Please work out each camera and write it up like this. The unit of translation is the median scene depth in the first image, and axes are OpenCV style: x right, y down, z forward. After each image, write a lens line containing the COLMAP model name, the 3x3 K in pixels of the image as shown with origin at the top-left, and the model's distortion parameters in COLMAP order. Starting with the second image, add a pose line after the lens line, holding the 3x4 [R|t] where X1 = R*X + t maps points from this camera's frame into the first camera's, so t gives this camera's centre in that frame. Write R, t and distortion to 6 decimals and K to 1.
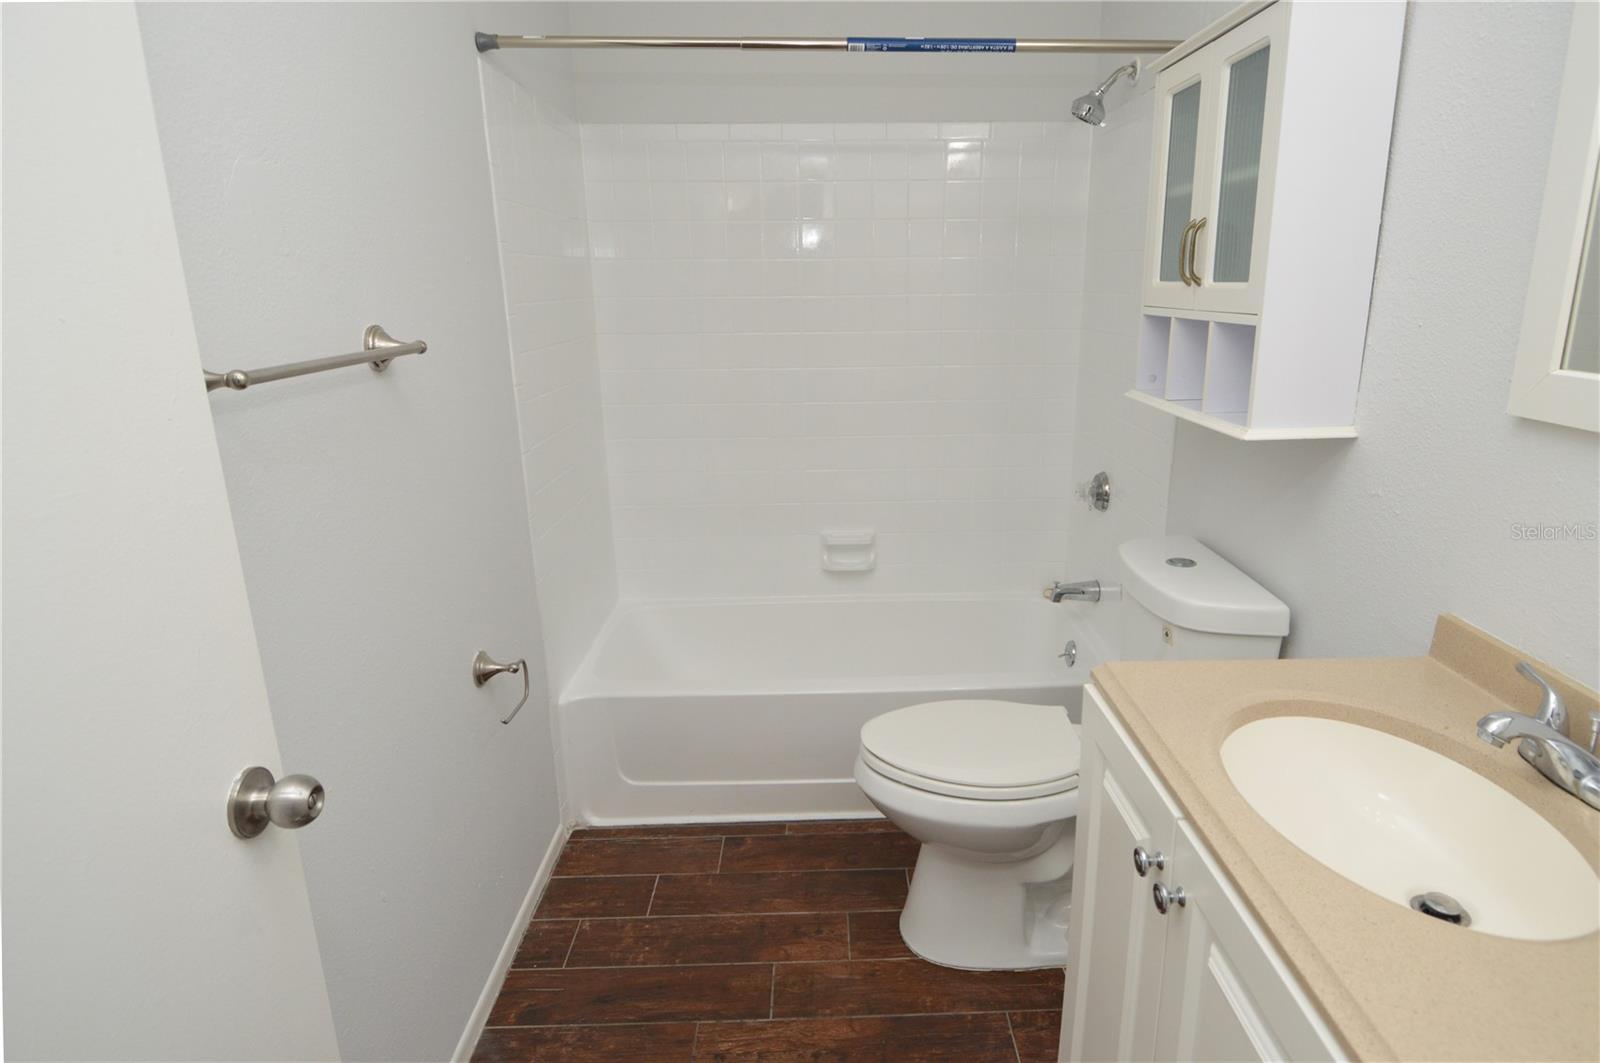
lens RADIAL K [[889.8, 0, 846.4], [0, 889.8, 535.5], [0, 0, 1]] dist [0.024032, -0.041051]
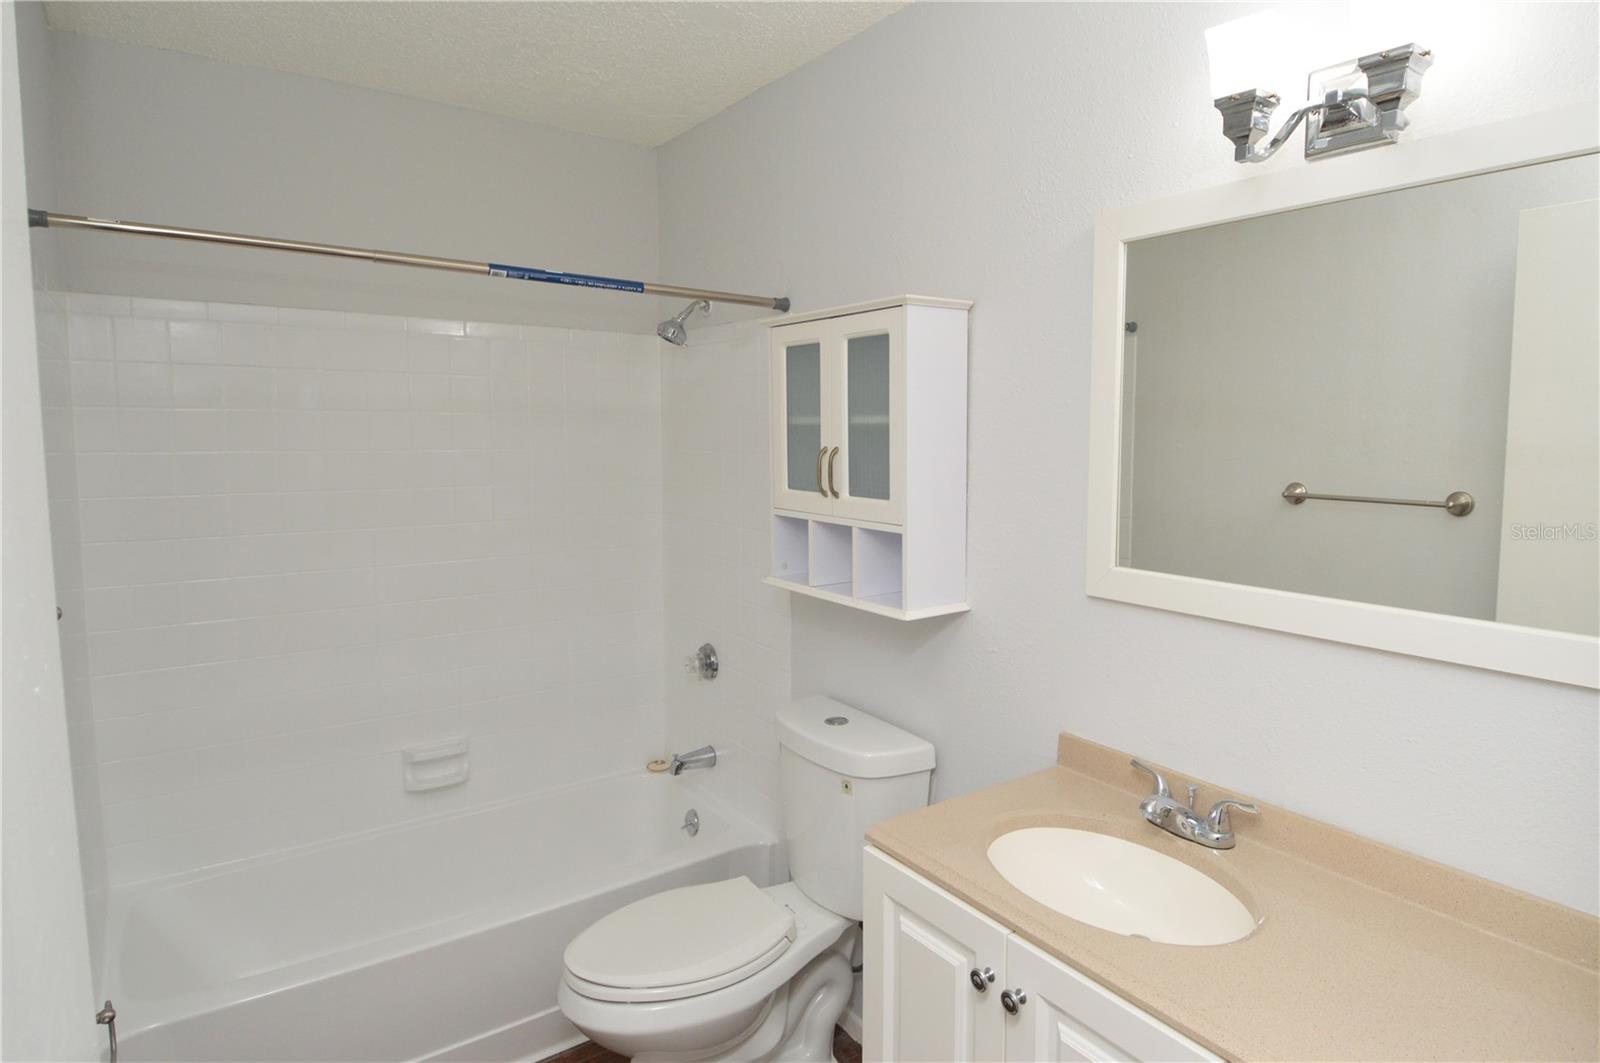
lens RADIAL K [[905.4, 0, 861.9], [0, 905.4, 511.3], [0, 0, 1]] dist [0.022163, -0.042107]
pose [[0.810900, -0.036525, 0.584043, -0.273542], [0.144463, 0.979655, -0.139310, -0.066387], [-0.567072, 0.197339, 0.799679, -0.031656]]
